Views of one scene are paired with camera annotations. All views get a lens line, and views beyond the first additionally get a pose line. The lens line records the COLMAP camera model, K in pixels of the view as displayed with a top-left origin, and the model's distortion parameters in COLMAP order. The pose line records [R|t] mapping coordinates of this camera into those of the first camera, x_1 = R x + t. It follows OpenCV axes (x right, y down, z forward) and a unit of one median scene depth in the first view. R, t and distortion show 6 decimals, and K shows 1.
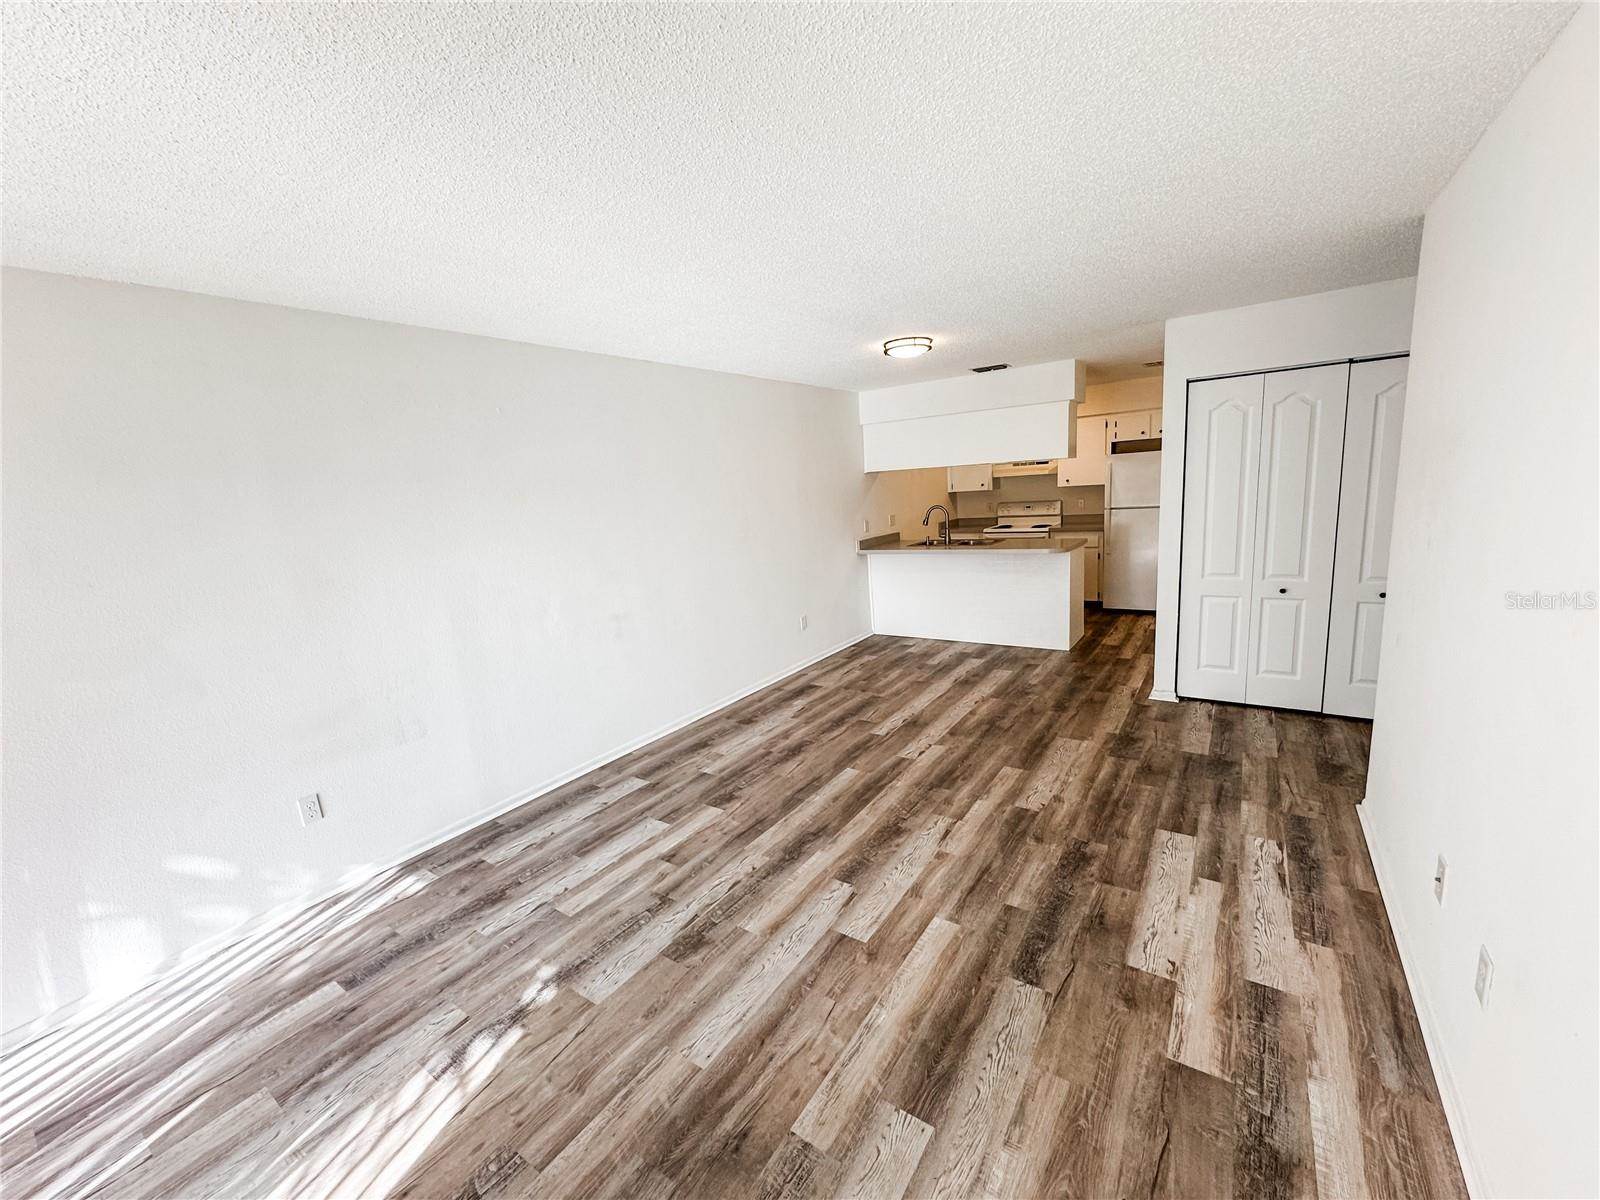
lens RADIAL K [[639.0, 0, 801.2], [0, 639.0, 582.7], [0, 0, 1]] dist [-0.002158, 0.001406]
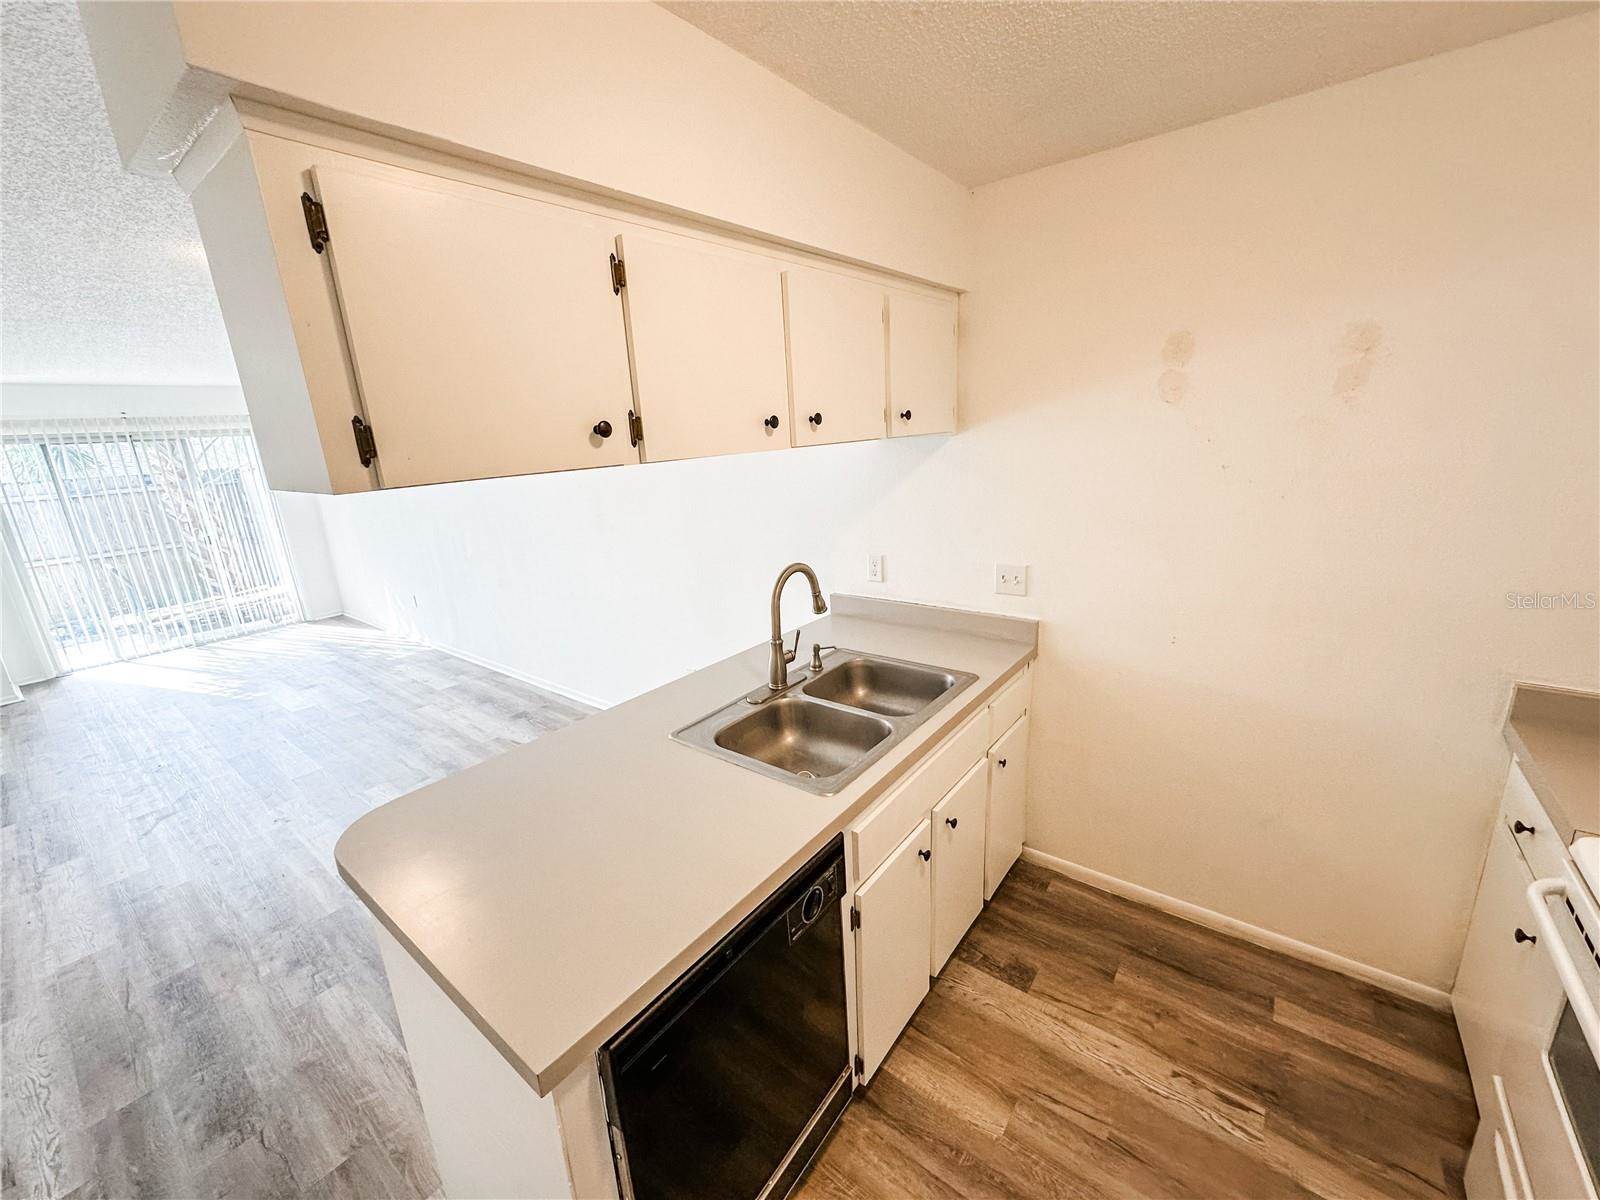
lens RADIAL K [[639.0, 0, 807.4], [0, 639.0, 596.2], [0, 0, 1]] dist [-0.002158, 0.001406]
pose [[-0.046088, 0.319731, -0.946387, 0.948789], [-0.094417, 0.941758, 0.322765, -0.381287], [0.994465, 0.104231, -0.013215, 1.830949]]
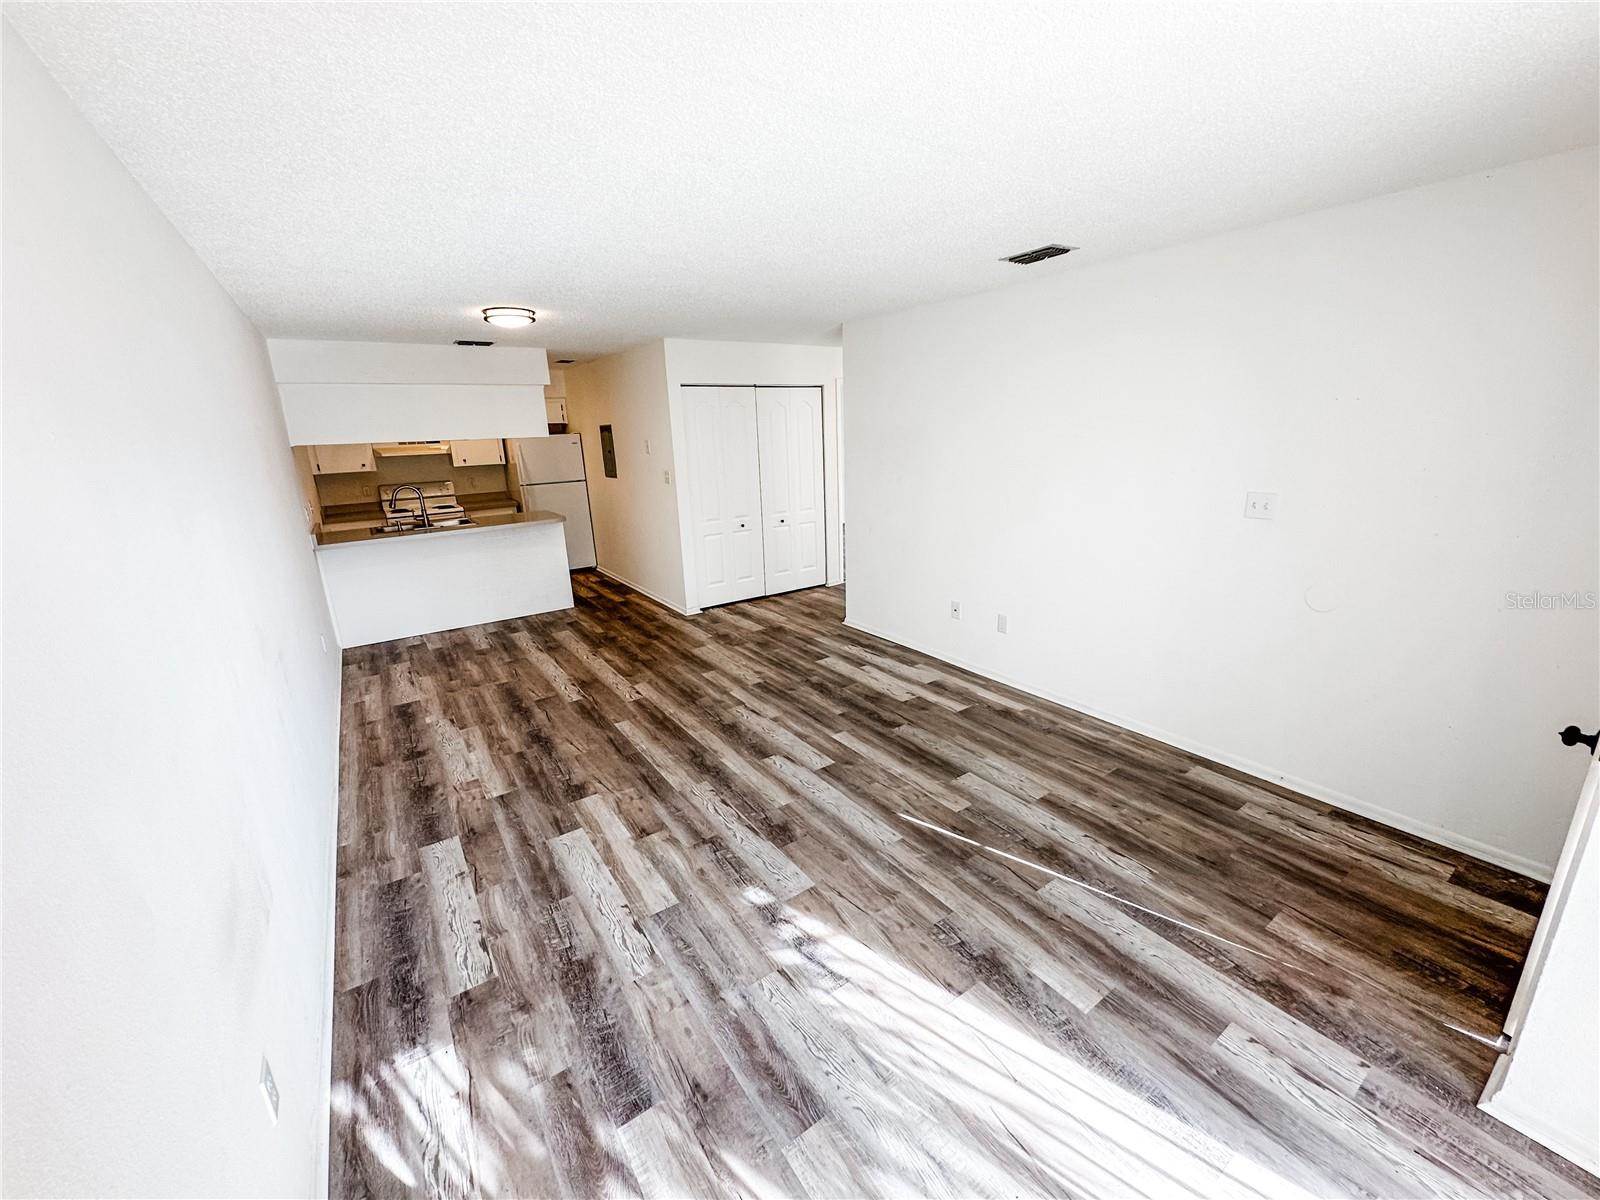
lens RADIAL K [[639.0, 0, 801.6], [0, 639.0, 587.4], [0, 0, 1]] dist [-0.002158, 0.001406]
pose [[0.354638, -0.172004, 0.919047, -0.782019], [0.151861, 0.980478, 0.124901, -0.015470], [-0.922589, 0.095273, 0.373835, 0.316255]]
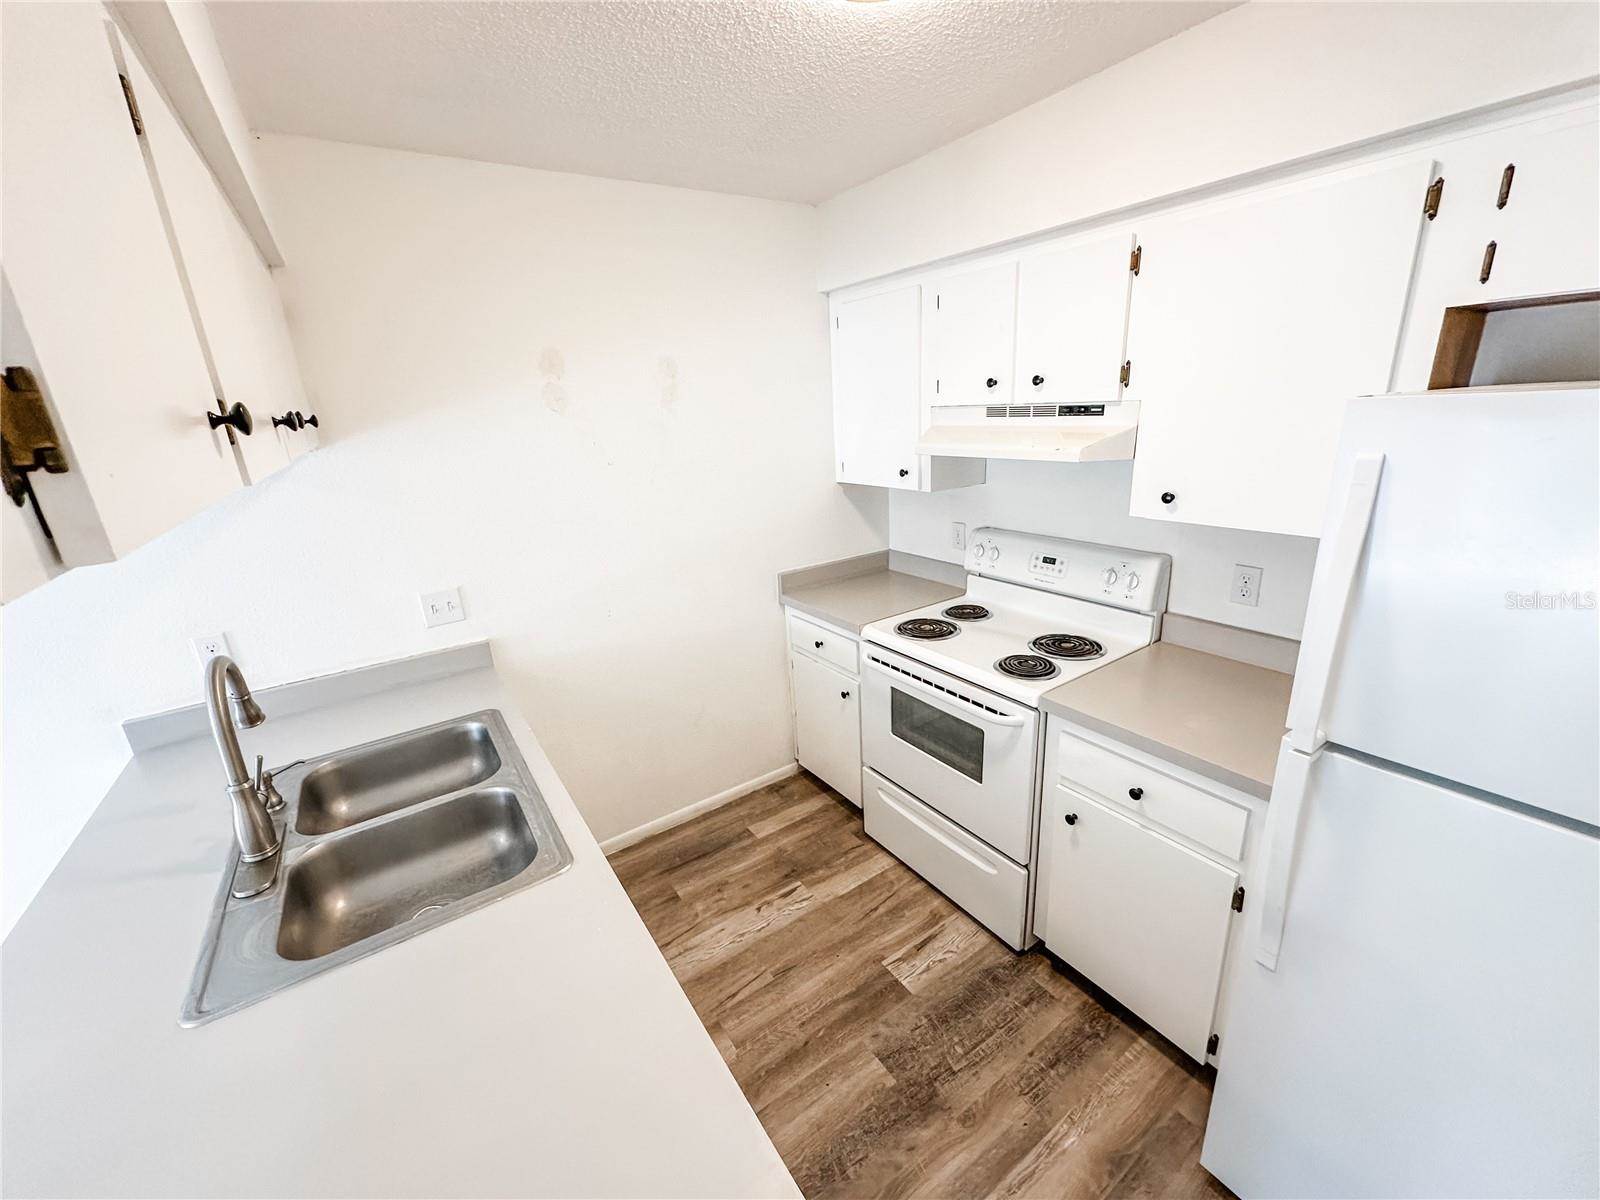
lens RADIAL K [[639.0, 0, 804.6], [0, 639.0, 592.8], [0, 0, 1]] dist [-0.002158, 0.001406]
pose [[0.933248, 0.122652, -0.337647, 0.814445], [-0.065402, 0.982211, 0.176022, -0.341753], [0.353230, -0.142190, 0.924668, 1.599166]]
